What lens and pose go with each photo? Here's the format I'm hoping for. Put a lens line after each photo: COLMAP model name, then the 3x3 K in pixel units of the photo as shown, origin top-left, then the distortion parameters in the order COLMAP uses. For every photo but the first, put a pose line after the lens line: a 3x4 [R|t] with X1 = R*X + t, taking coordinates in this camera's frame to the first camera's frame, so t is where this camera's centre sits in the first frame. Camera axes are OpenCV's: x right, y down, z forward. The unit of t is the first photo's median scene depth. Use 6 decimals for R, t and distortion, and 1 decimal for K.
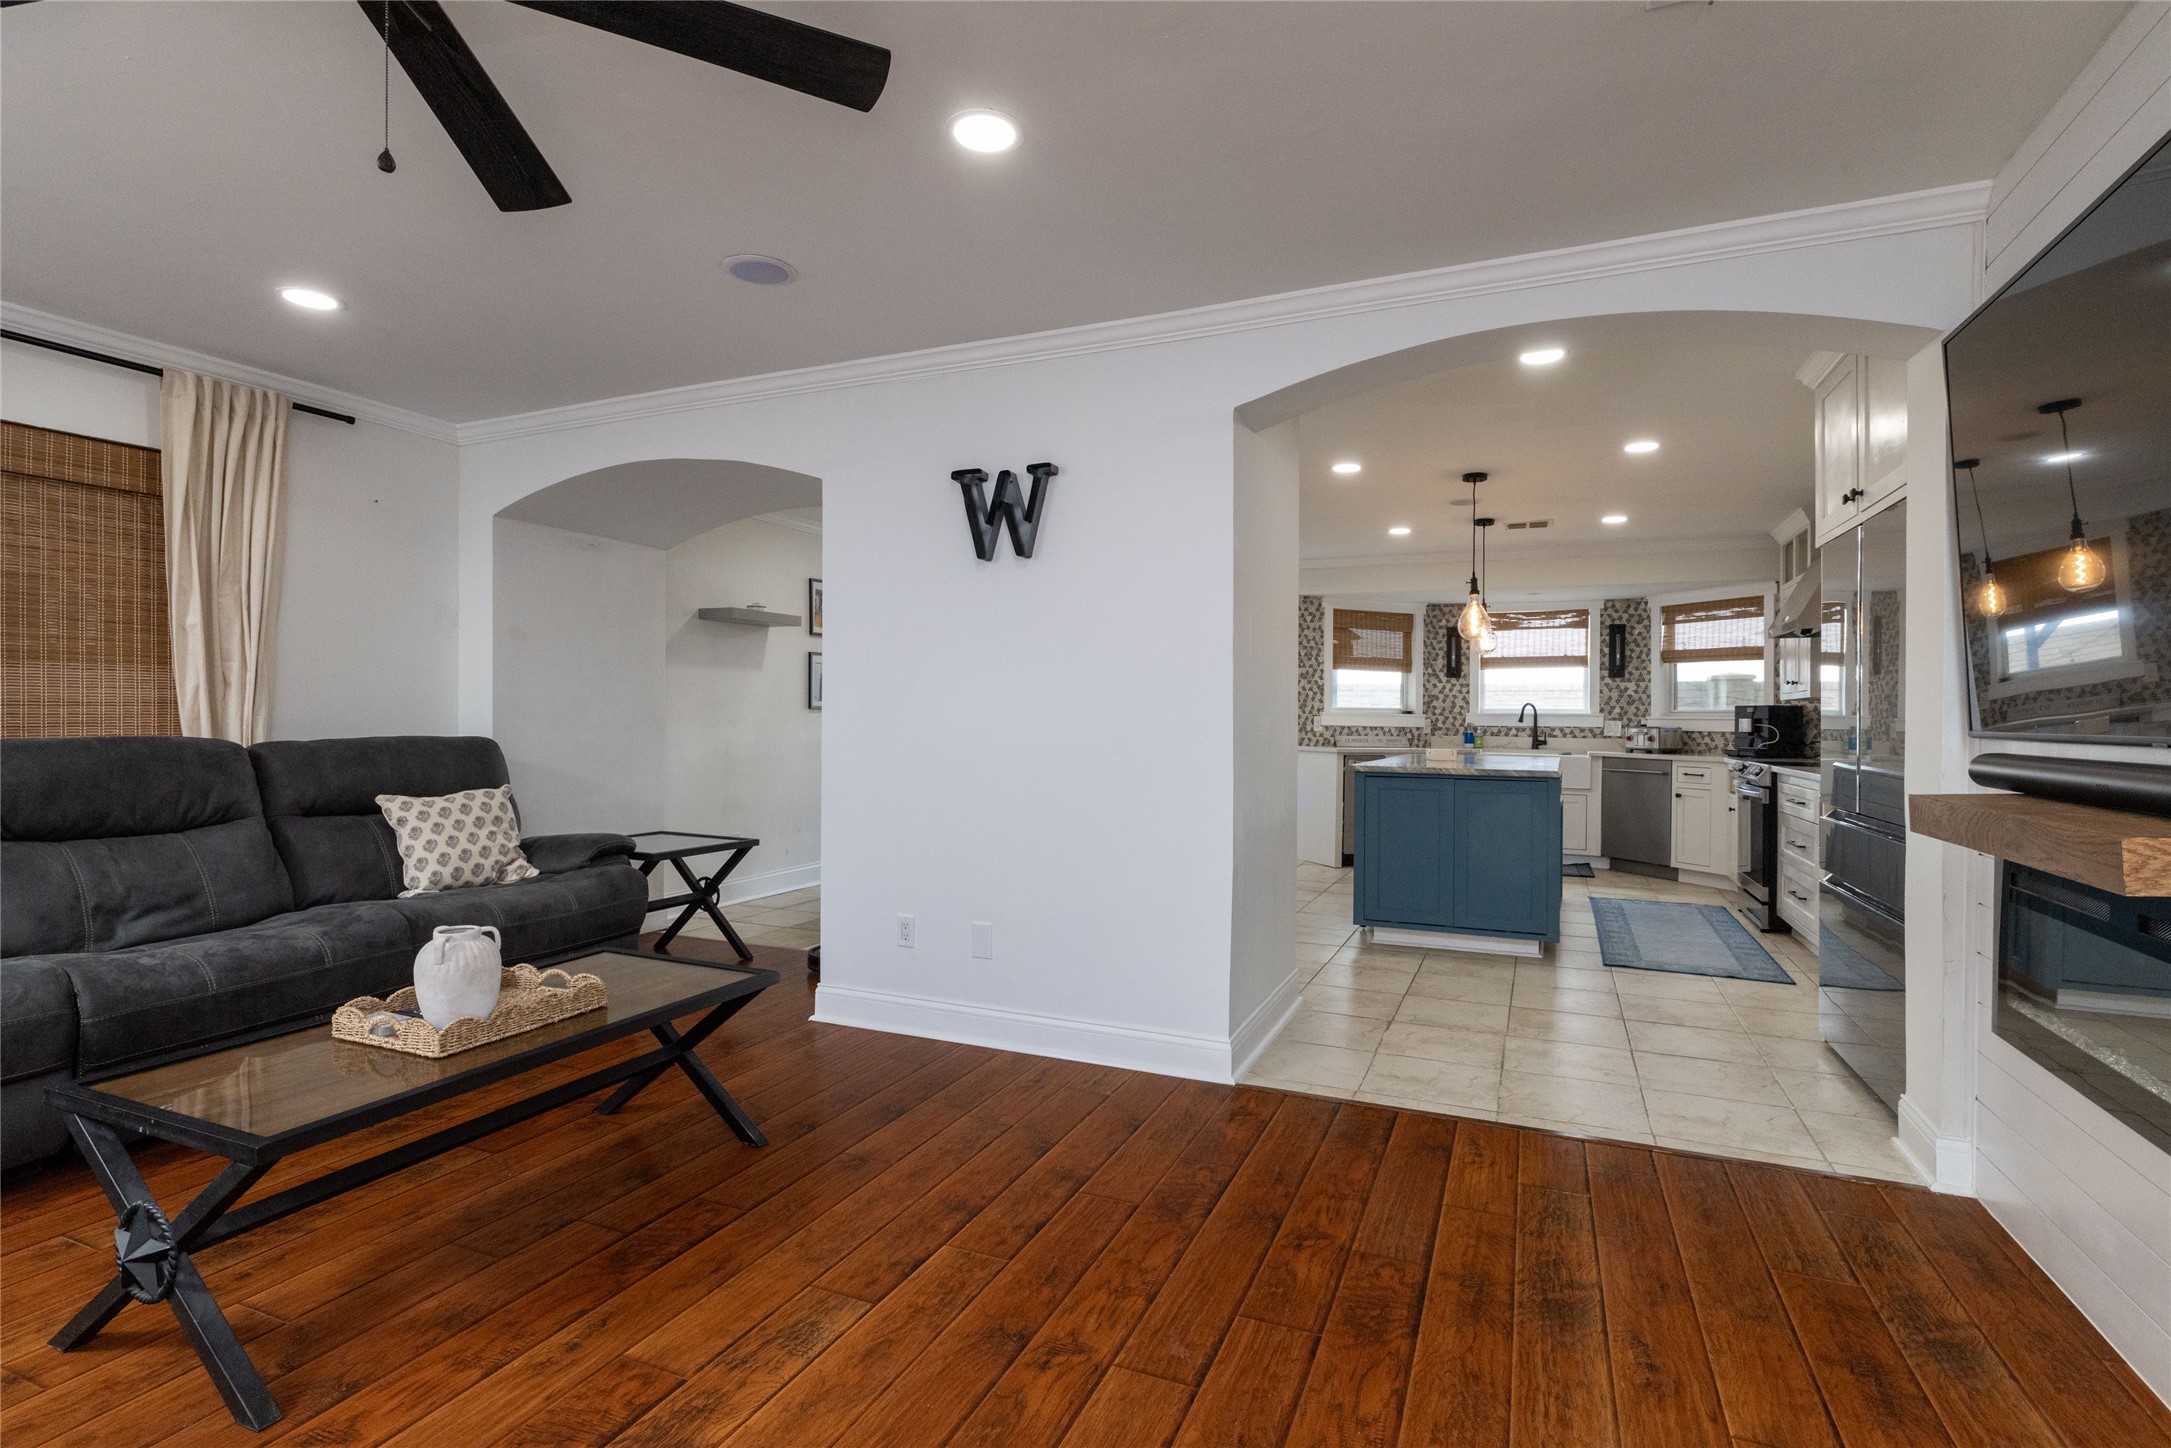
lens RADIAL K [[1033.3, 0, 1082.6], [0, 1033.3, 718.7], [0, 0, 1]] dist [0.001520, -0.000526]
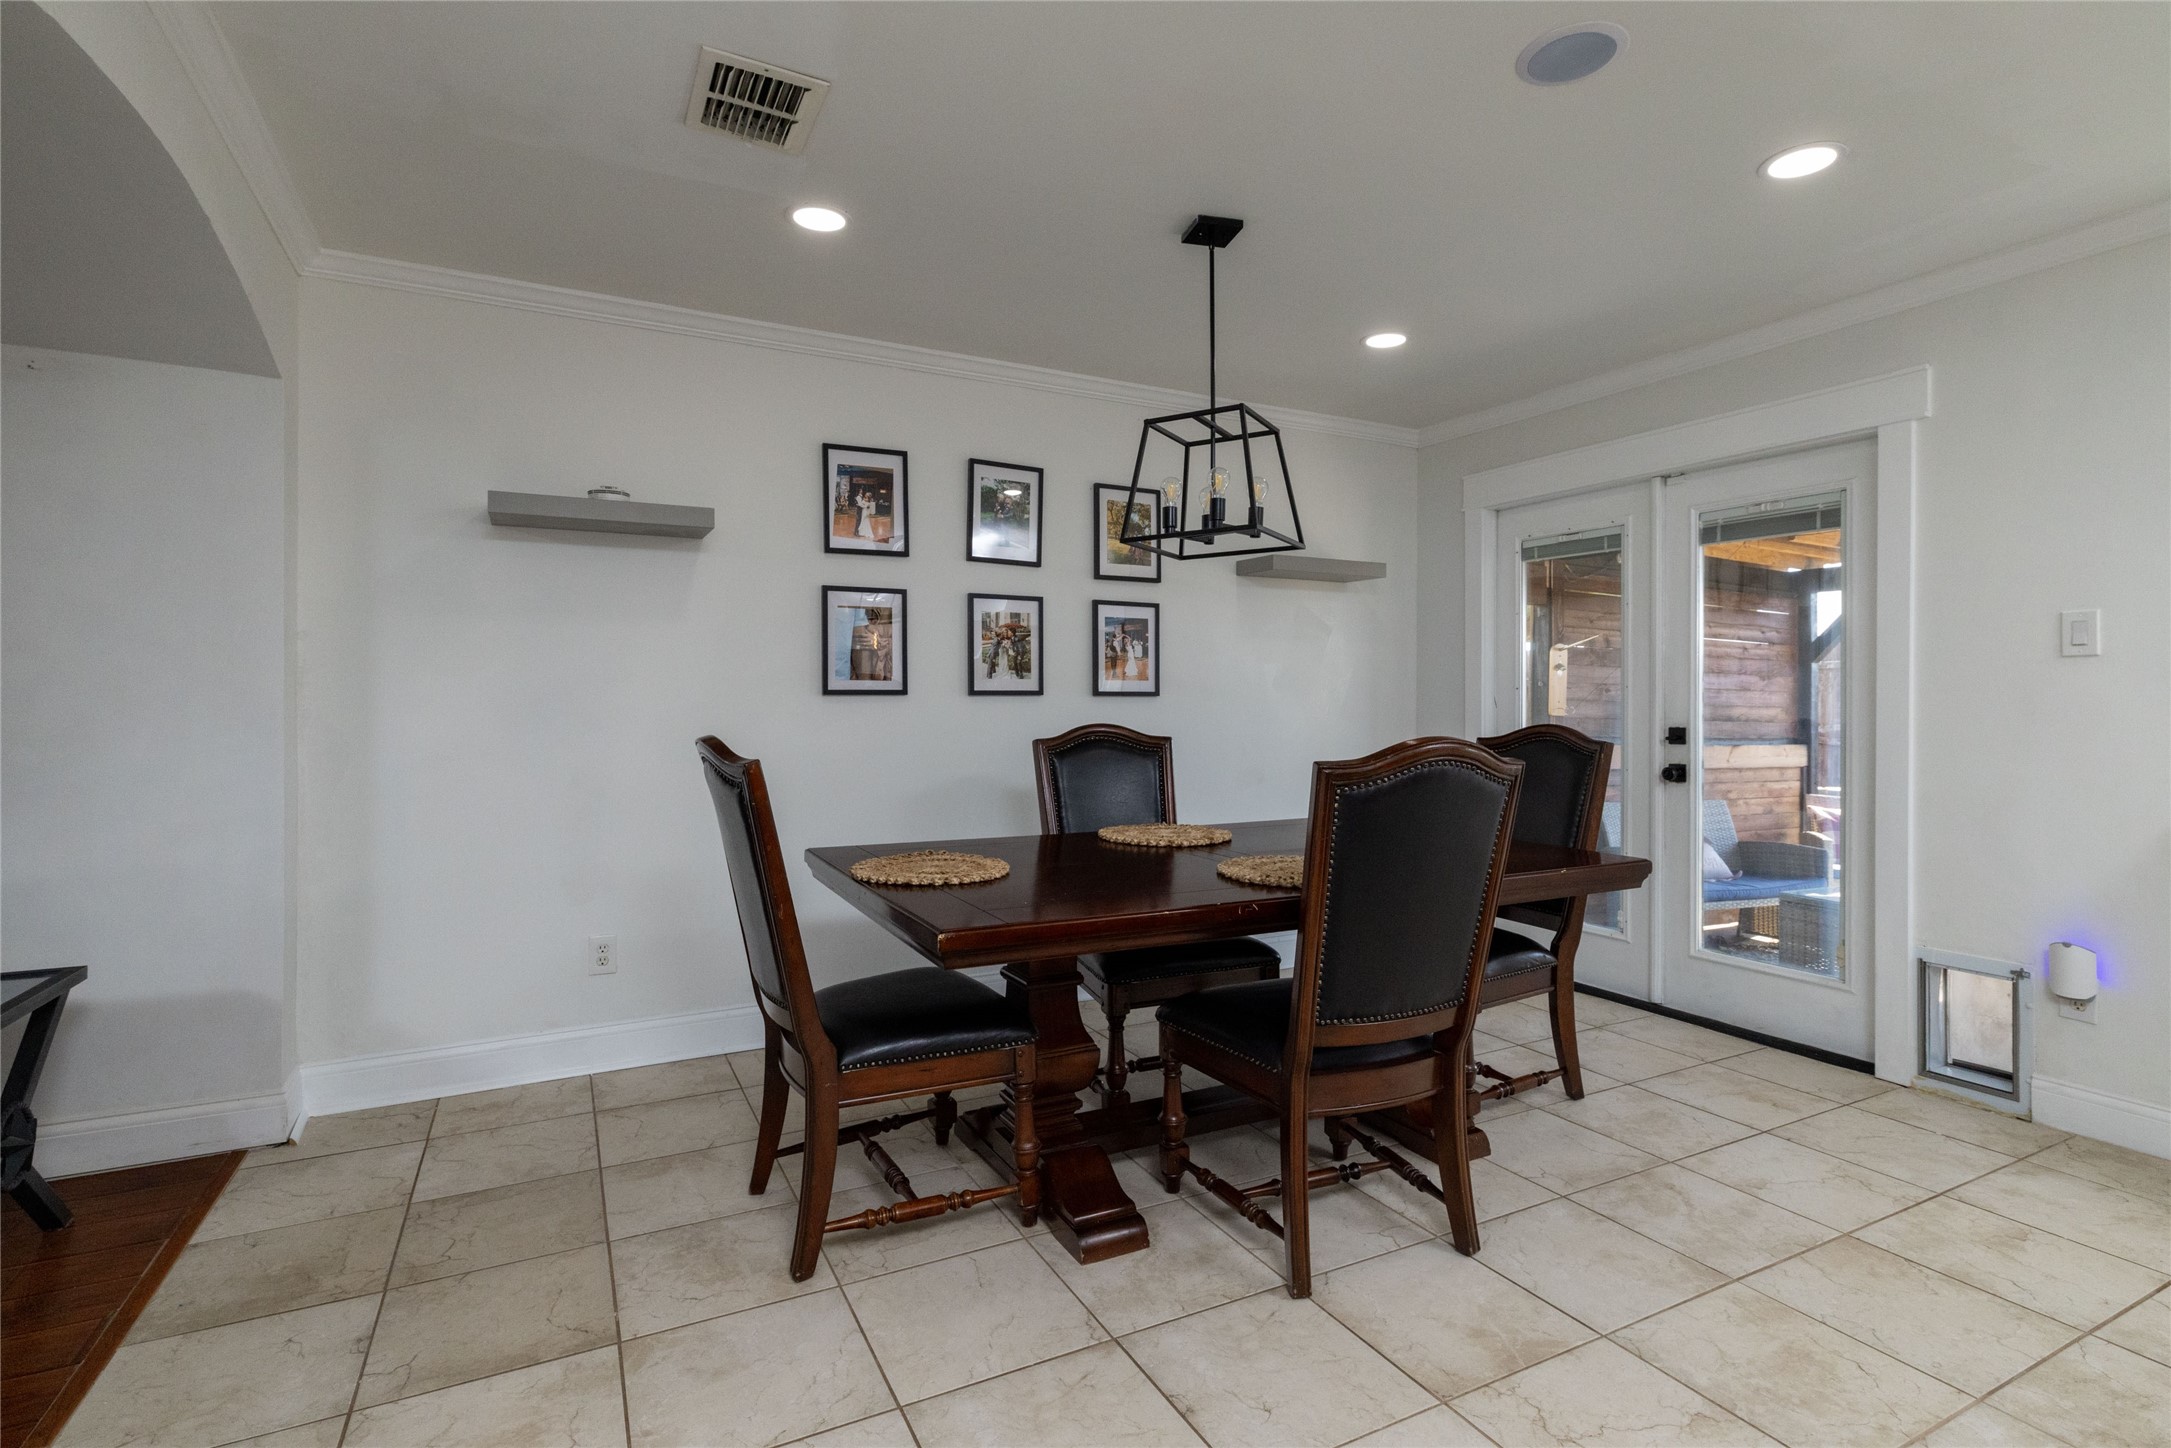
lens RADIAL K [[1033.3, 0, 1090.3], [0, 1033.3, 705.2], [0, 0, 1]] dist [0.001520, -0.000526]
pose [[0.782144, -0.003476, -0.623088, 0.278608], [0.002561, 0.999994, -0.002364, -0.005333], [0.623093, 0.000253, 0.782148, 1.150900]]
